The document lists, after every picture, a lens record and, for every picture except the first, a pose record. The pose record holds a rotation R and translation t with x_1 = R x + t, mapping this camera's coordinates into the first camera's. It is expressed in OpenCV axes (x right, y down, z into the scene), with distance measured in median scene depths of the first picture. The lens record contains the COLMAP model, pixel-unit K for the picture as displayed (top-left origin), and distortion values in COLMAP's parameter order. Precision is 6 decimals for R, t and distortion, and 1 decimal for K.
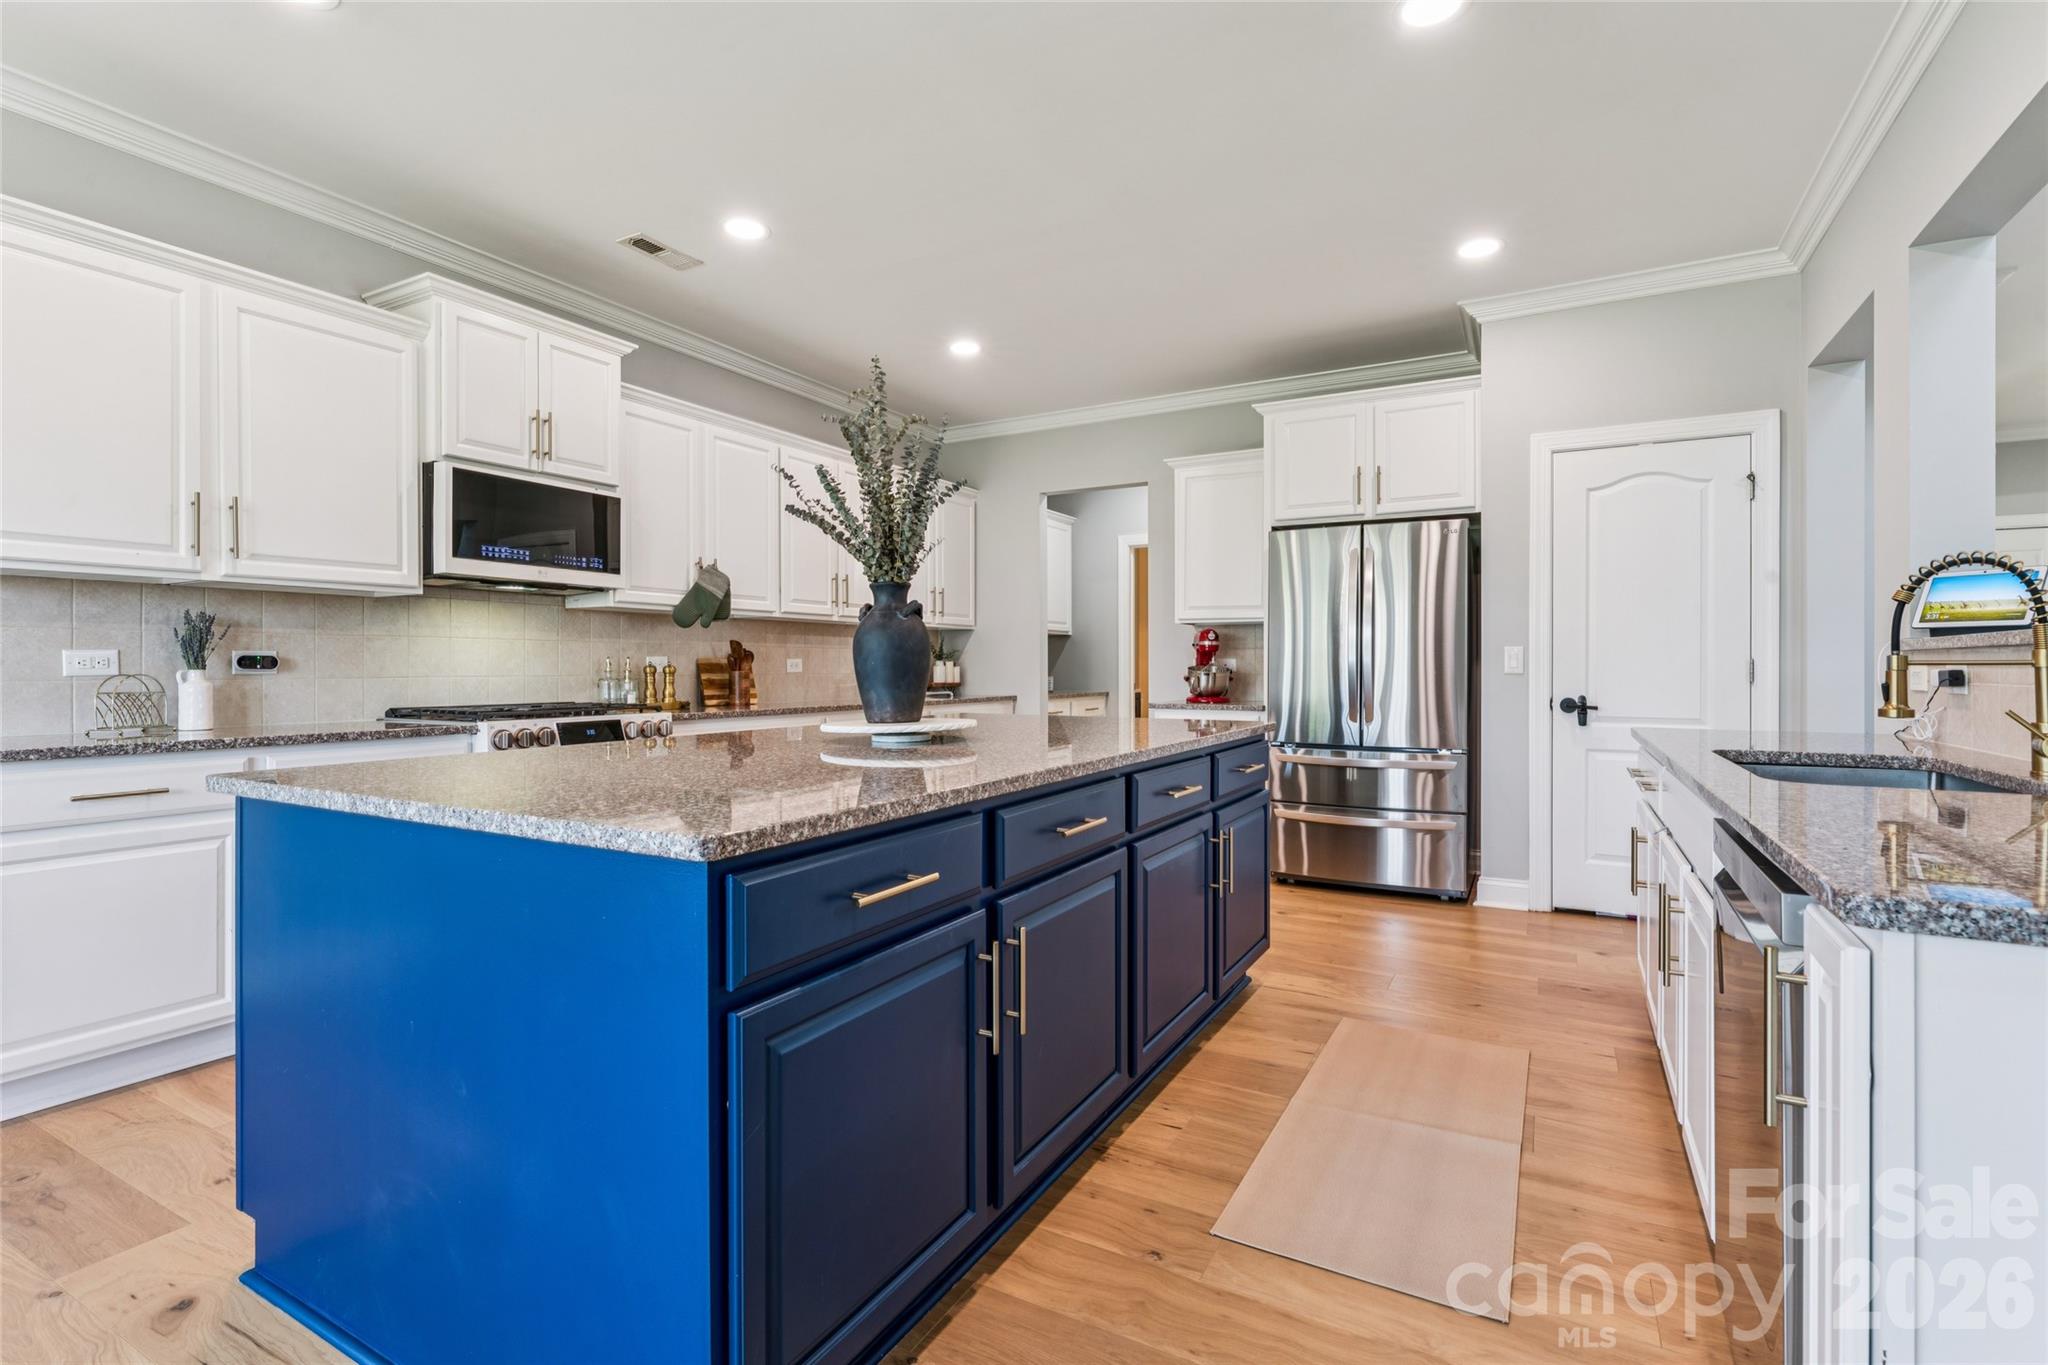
lens RADIAL K [[946.9, 0, 1026.1], [0, 946.9, 678.5], [0, 0, 1]] dist [0.002211, -0.000557]
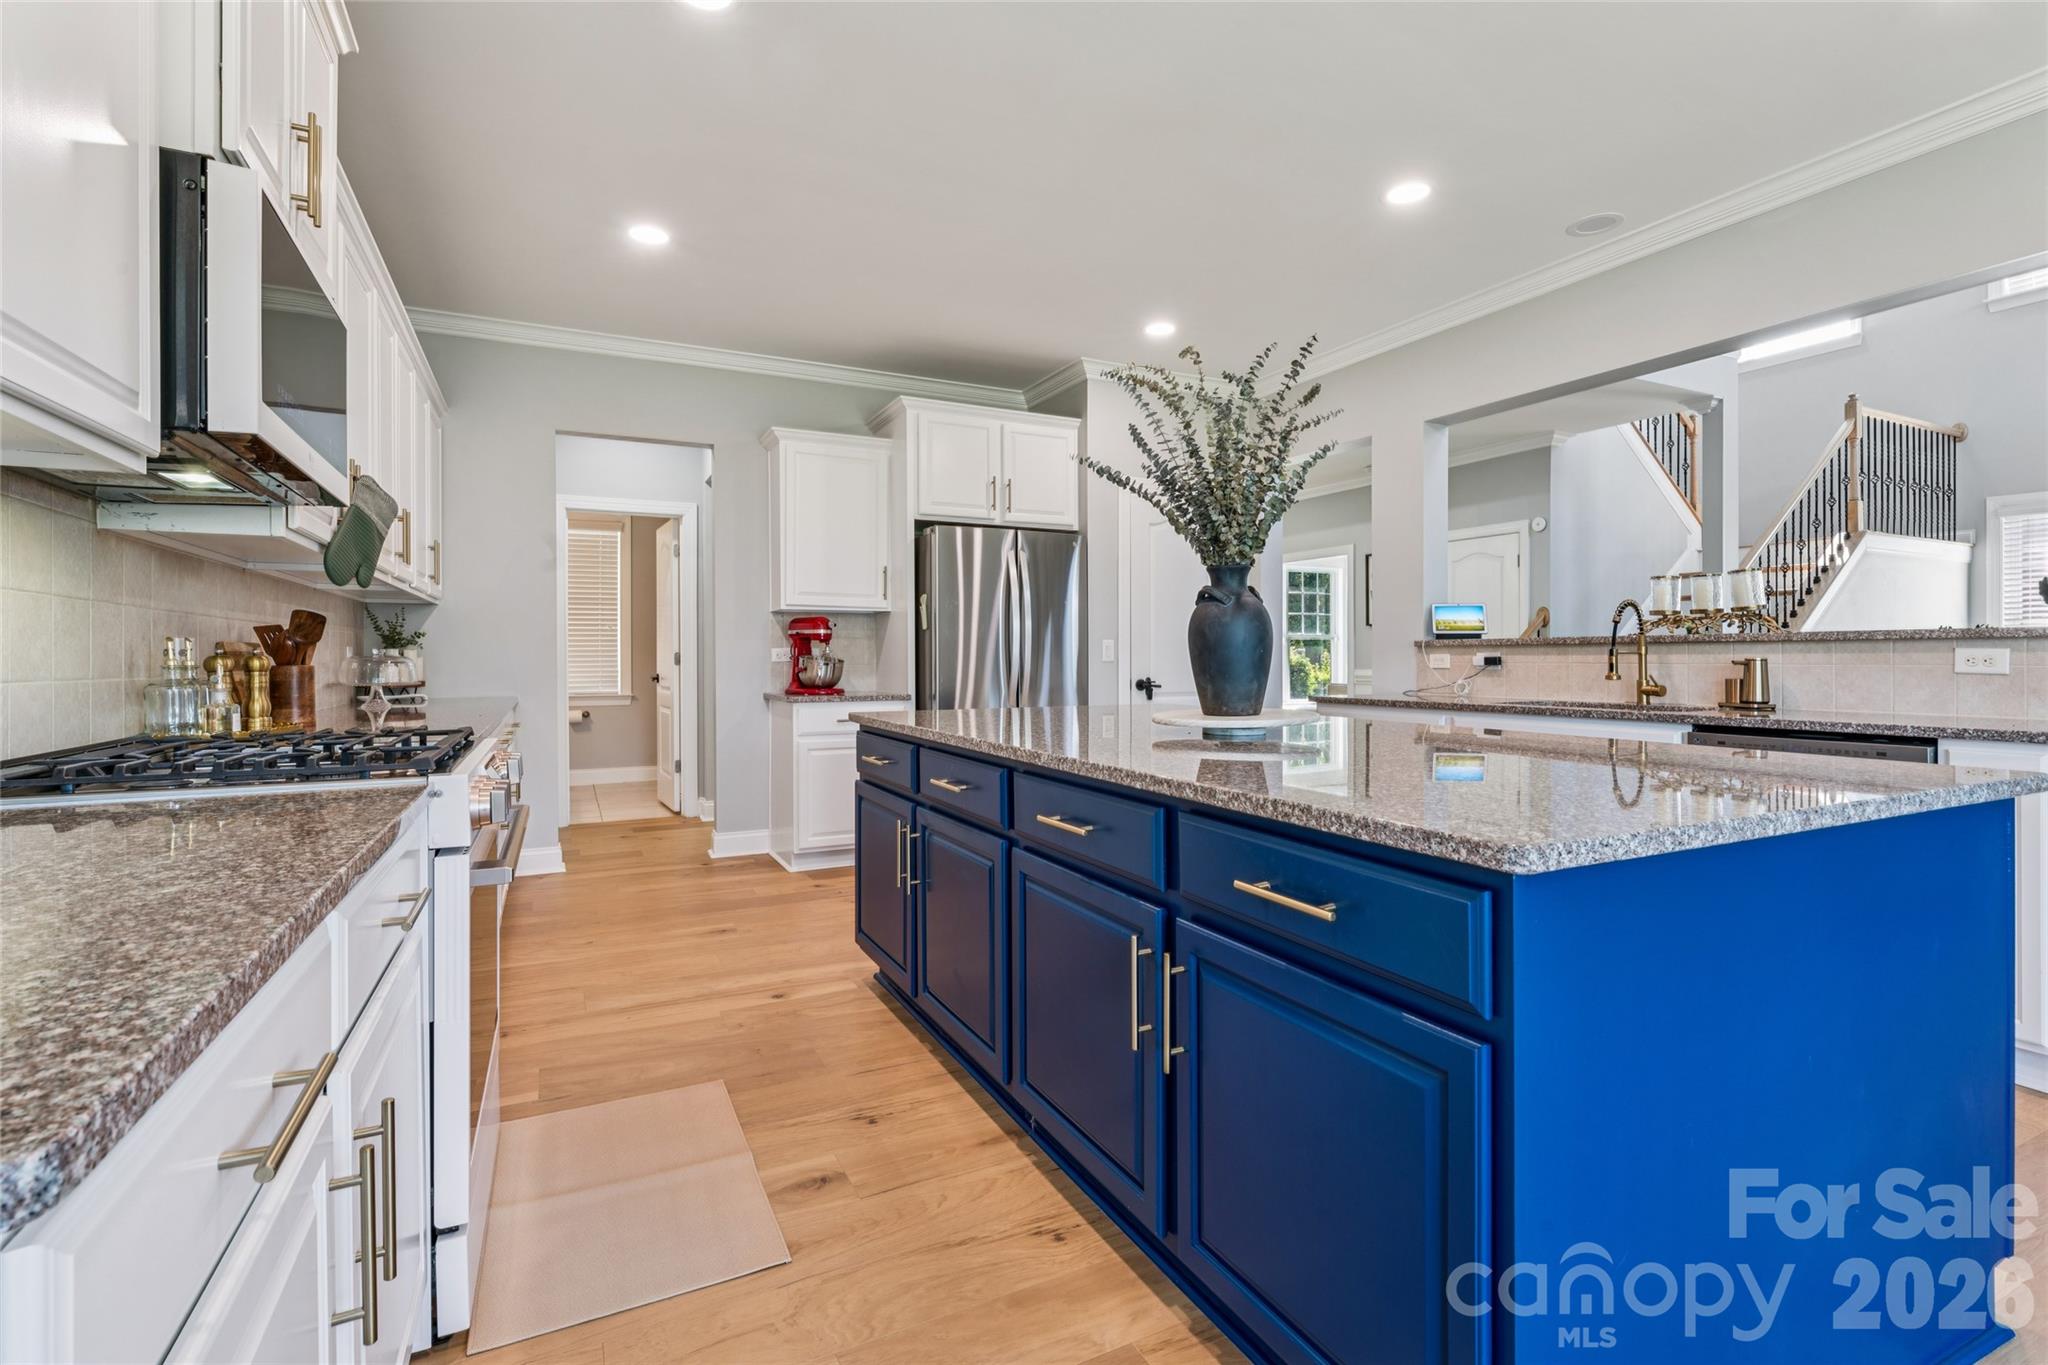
lens RADIAL K [[949.7, 0, 1035.4], [0, 949.7, 659.4], [0, 0, 1]] dist [-0.001327, 0.000036]
pose [[0.558512, -0.004078, 0.829486, -0.707304], [0.012707, 0.999913, -0.003640, -0.004903], [-0.829399, 0.012573, 0.558515, 0.439251]]
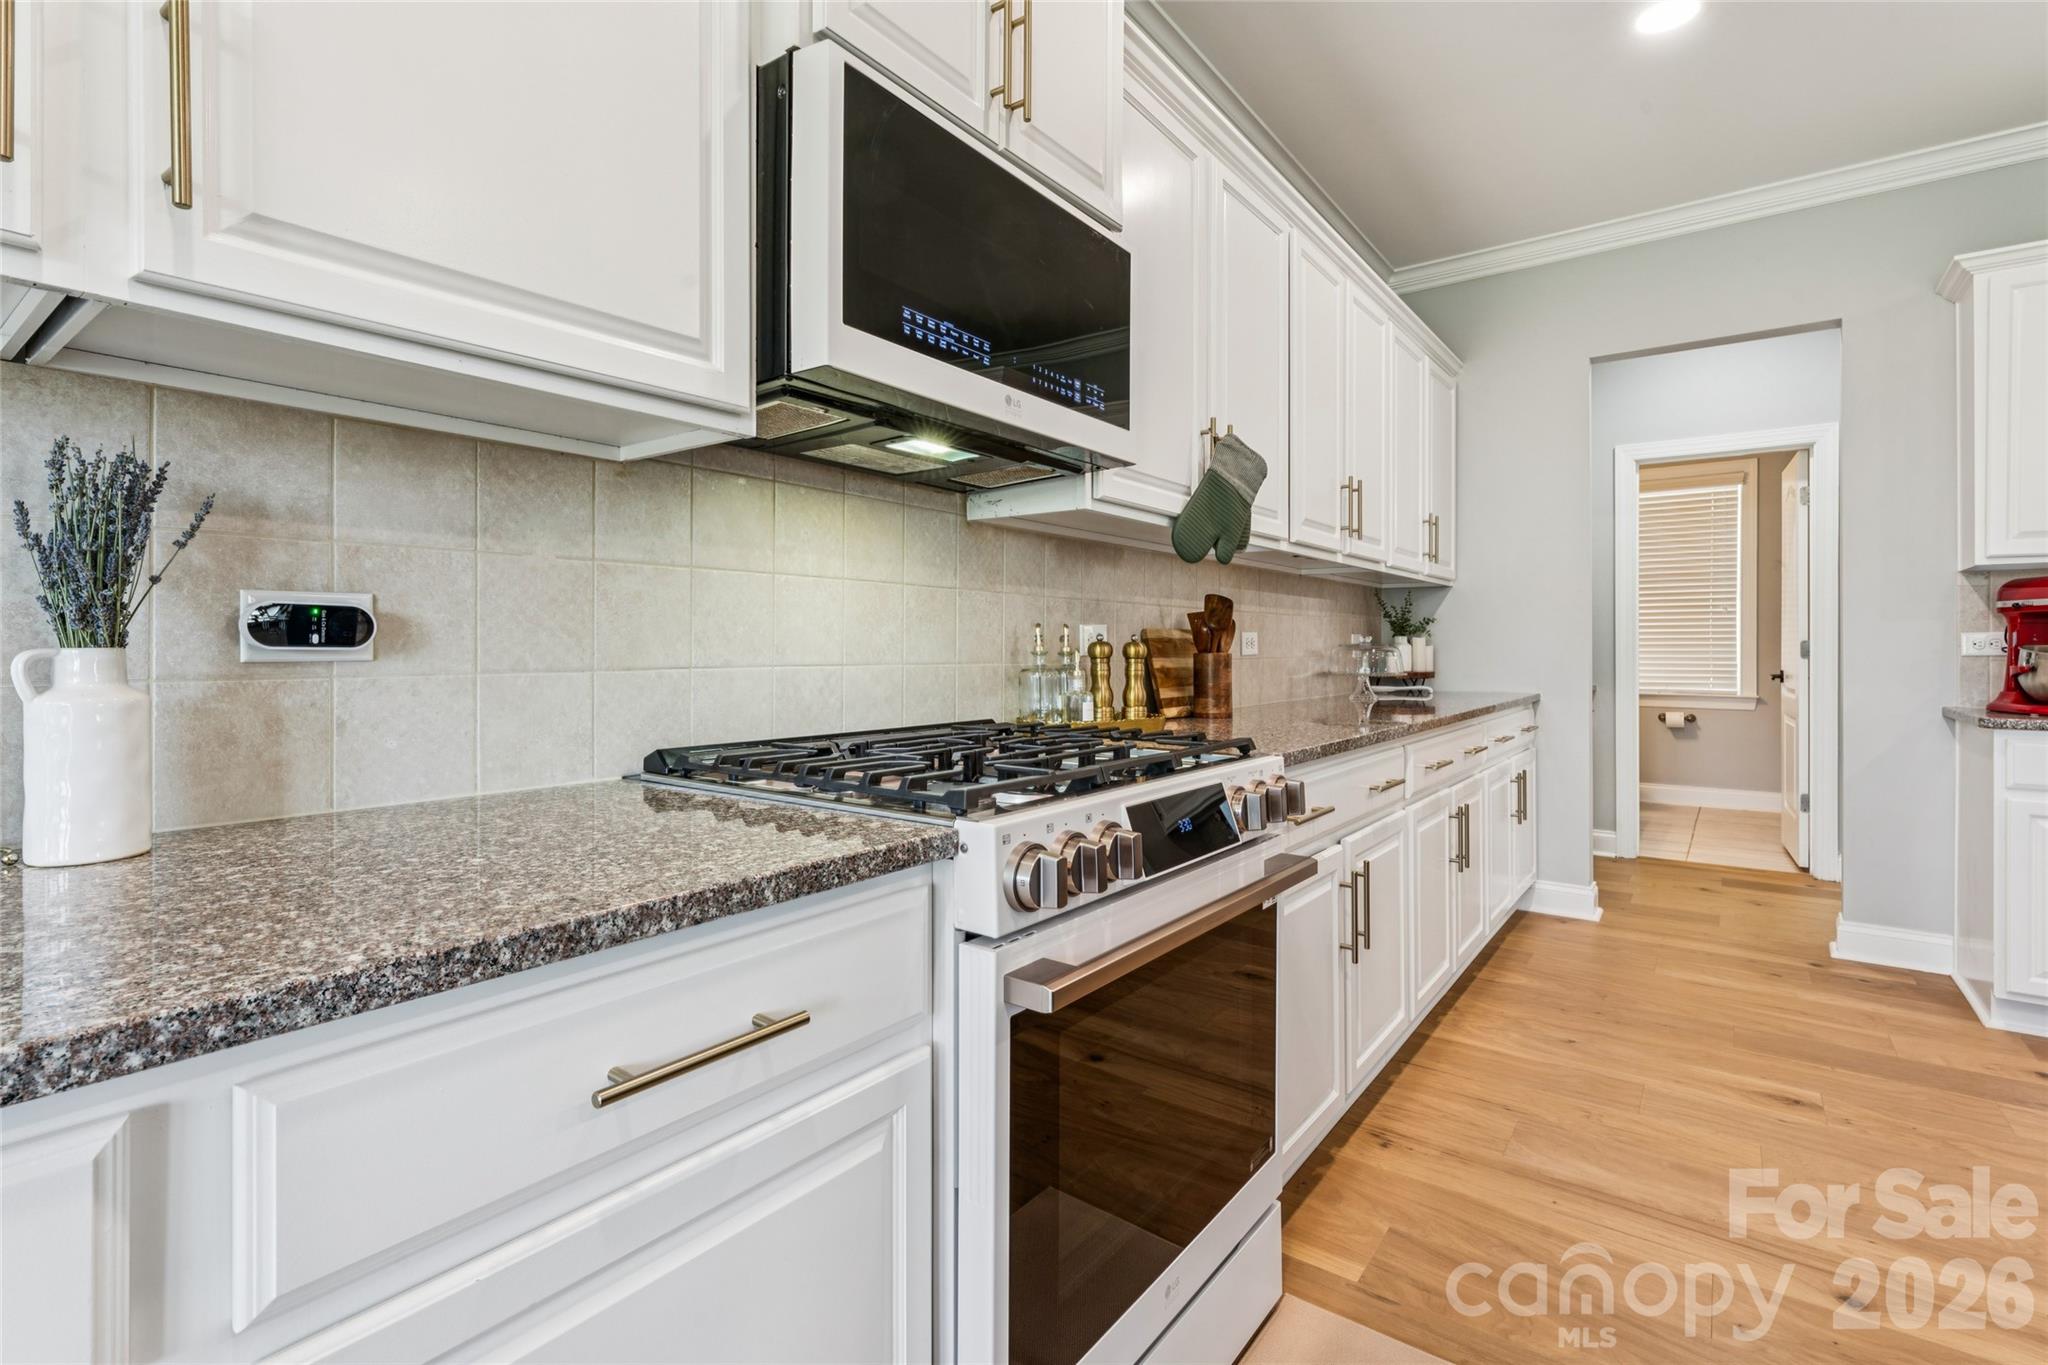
lens RADIAL K [[951.3, 0, 1023.9], [0, 951.3, 647.5], [0, 0, 1]] dist [-0.000137, -0.000587]
pose [[0.991299, 0.002400, -0.131610, -0.457160], [-0.003862, 0.999934, -0.010859, -0.006160], [0.131575, 0.011273, 0.991242, 0.616952]]
